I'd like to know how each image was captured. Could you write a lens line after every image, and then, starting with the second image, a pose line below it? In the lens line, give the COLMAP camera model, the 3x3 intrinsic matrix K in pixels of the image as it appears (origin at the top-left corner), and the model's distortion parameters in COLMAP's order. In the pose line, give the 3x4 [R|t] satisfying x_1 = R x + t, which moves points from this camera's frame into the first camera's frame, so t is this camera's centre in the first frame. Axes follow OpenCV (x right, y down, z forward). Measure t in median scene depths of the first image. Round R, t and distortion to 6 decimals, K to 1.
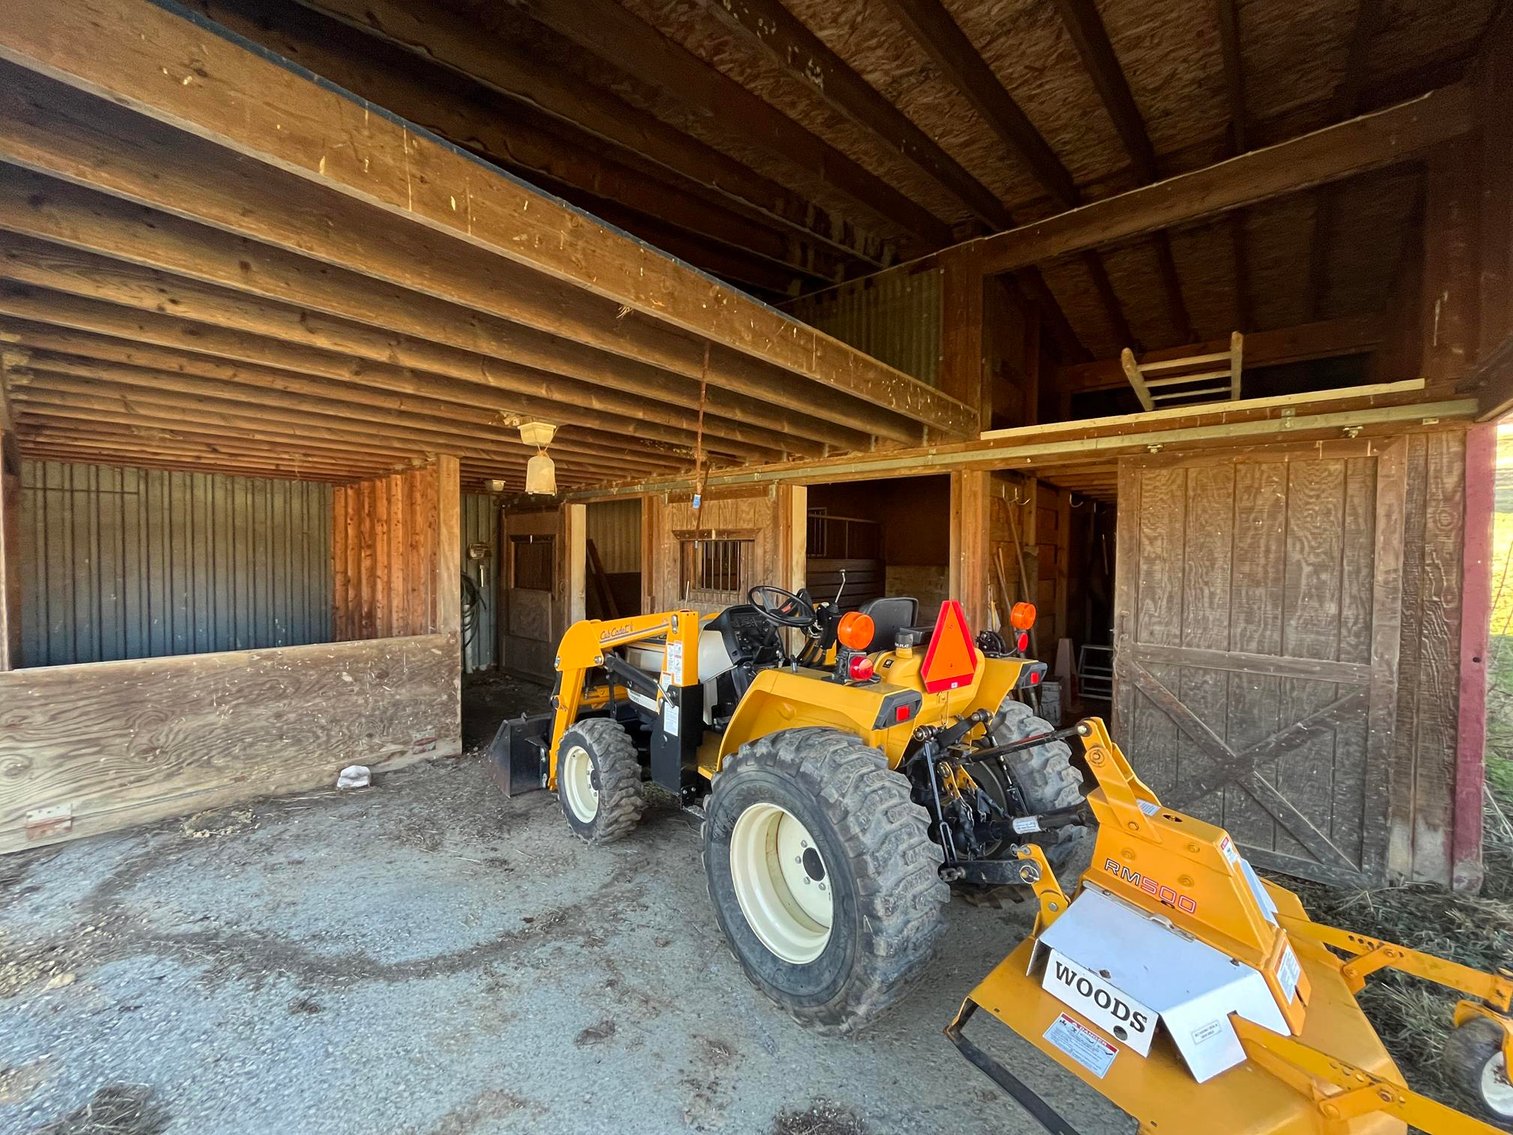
lens RADIAL K [[609.5, 0, 756.3], [0, 609.5, 568.0], [0, 0, 1]] dist [-0.003463, -0.000094]
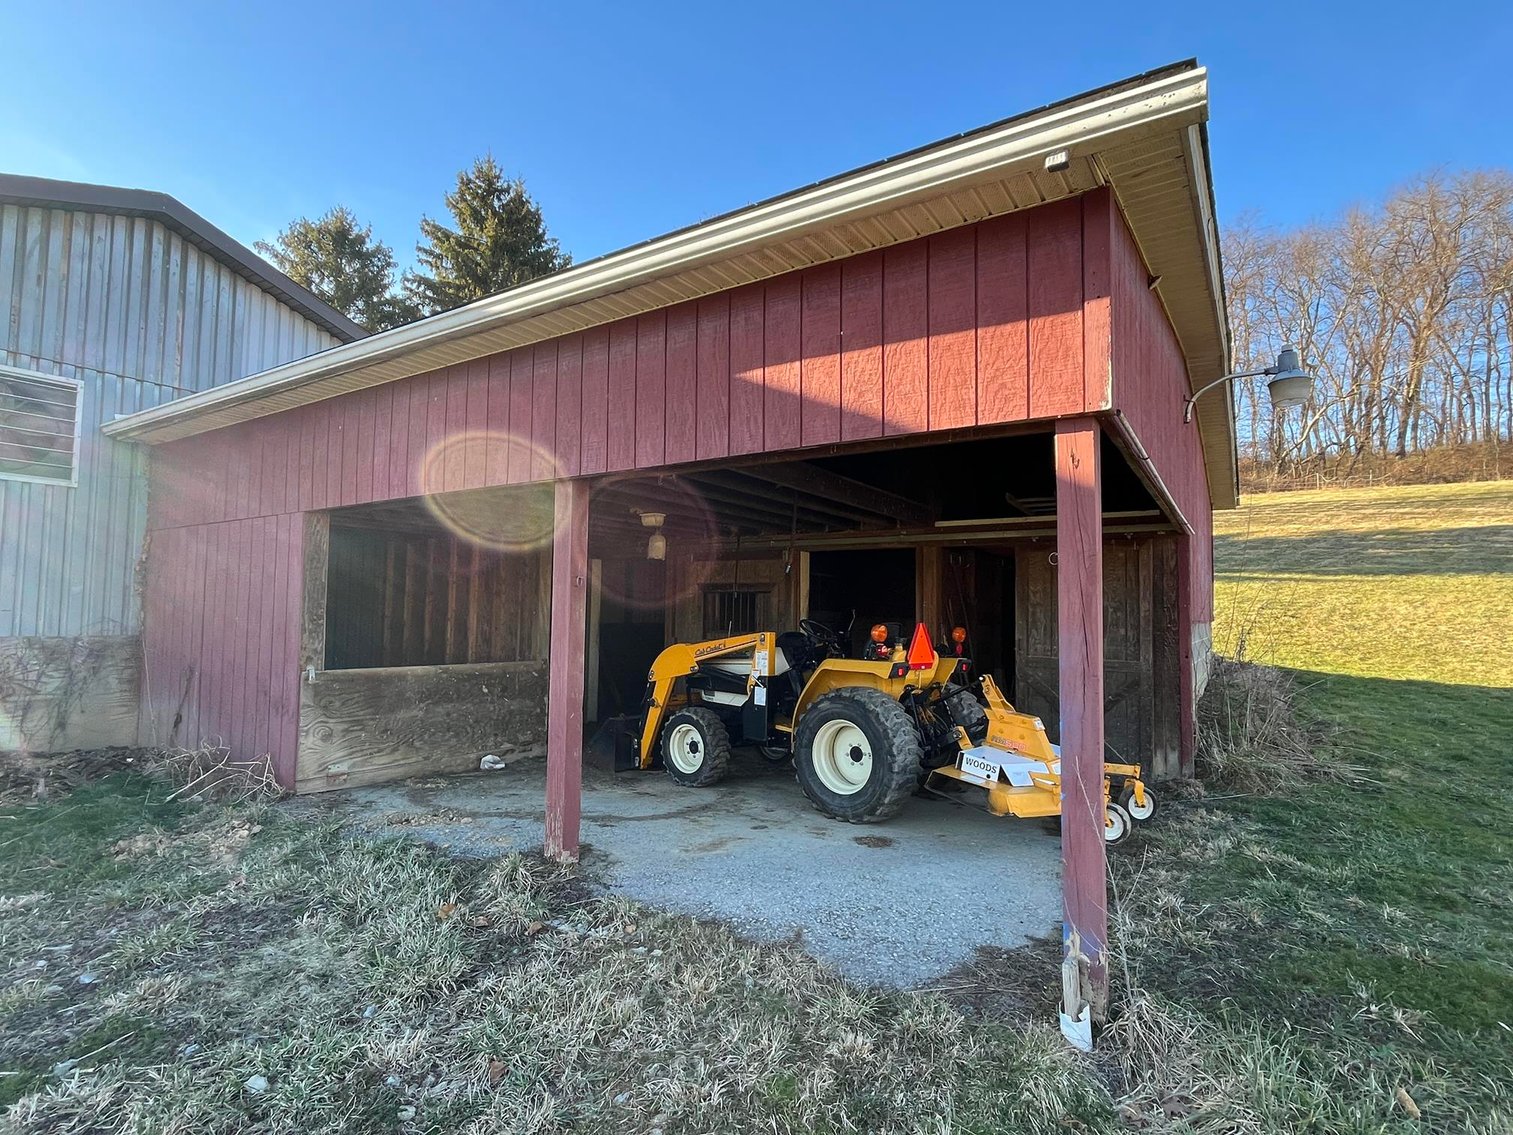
lens RADIAL K [[751.6, 0, 757.4], [0, 751.6, 569.3], [0, 0, 1]] dist [-0.000729, 0.000266]
pose [[0.993045, 0.014467, 0.116847, -0.349676], [-0.005083, 0.996765, -0.080214, 0.057003], [-0.117629, 0.079062, 0.989905, -0.962062]]
